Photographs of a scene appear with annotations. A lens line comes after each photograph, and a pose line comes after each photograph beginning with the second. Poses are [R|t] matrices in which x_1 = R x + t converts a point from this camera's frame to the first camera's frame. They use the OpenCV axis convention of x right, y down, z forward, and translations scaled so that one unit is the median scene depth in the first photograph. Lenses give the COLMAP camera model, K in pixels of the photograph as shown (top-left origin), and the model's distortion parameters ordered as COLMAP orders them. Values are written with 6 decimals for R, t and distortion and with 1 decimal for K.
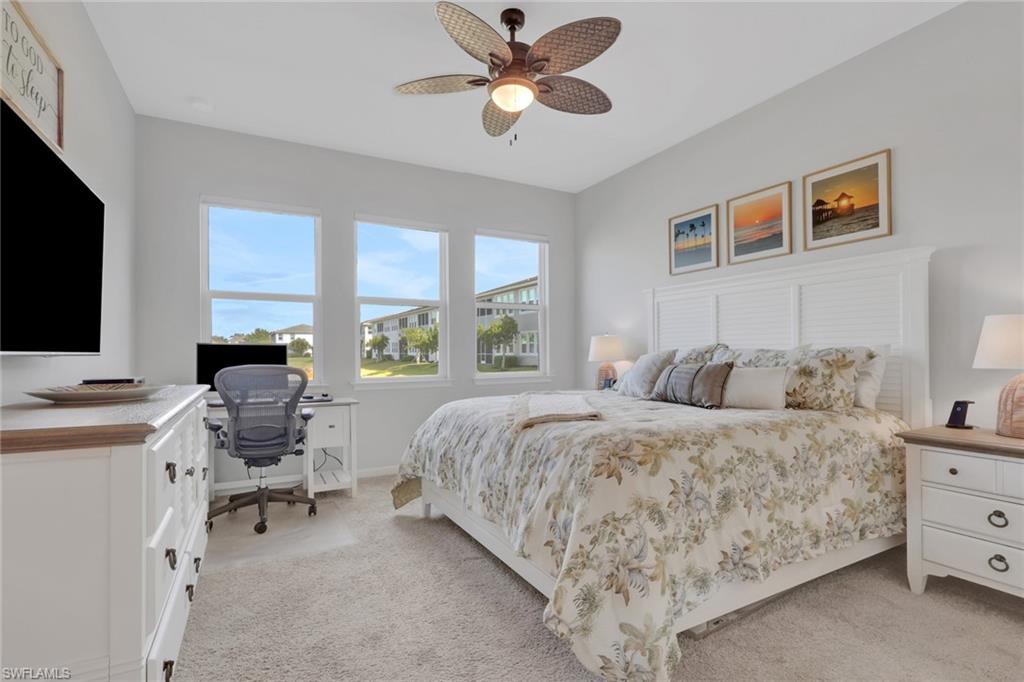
lens RADIAL K [[506.6, 0, 516.1], [0, 506.6, 346.2], [0, 0, 1]] dist [0.000782, -0.000599]
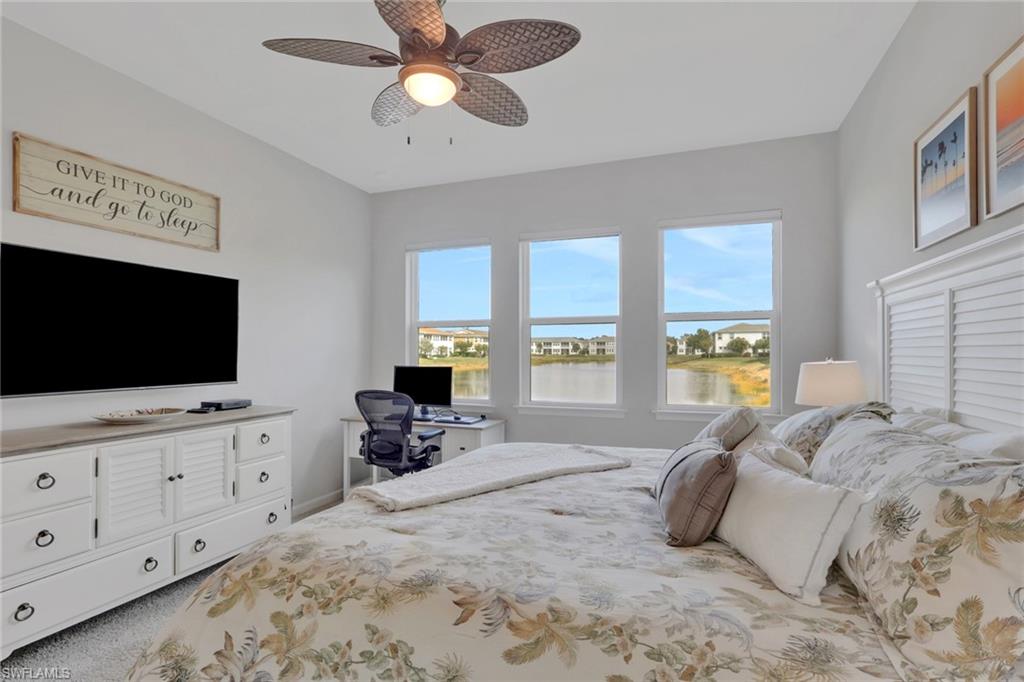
lens RADIAL K [[506.6, 0, 503.6], [0, 506.6, 345.6], [0, 0, 1]] dist [0.000782, -0.000599]
pose [[0.636075, -0.002268, -0.771624, 0.472500], [0.004858, 0.999988, 0.001065, -0.051898], [0.771612, -0.004426, 0.636078, 0.384194]]
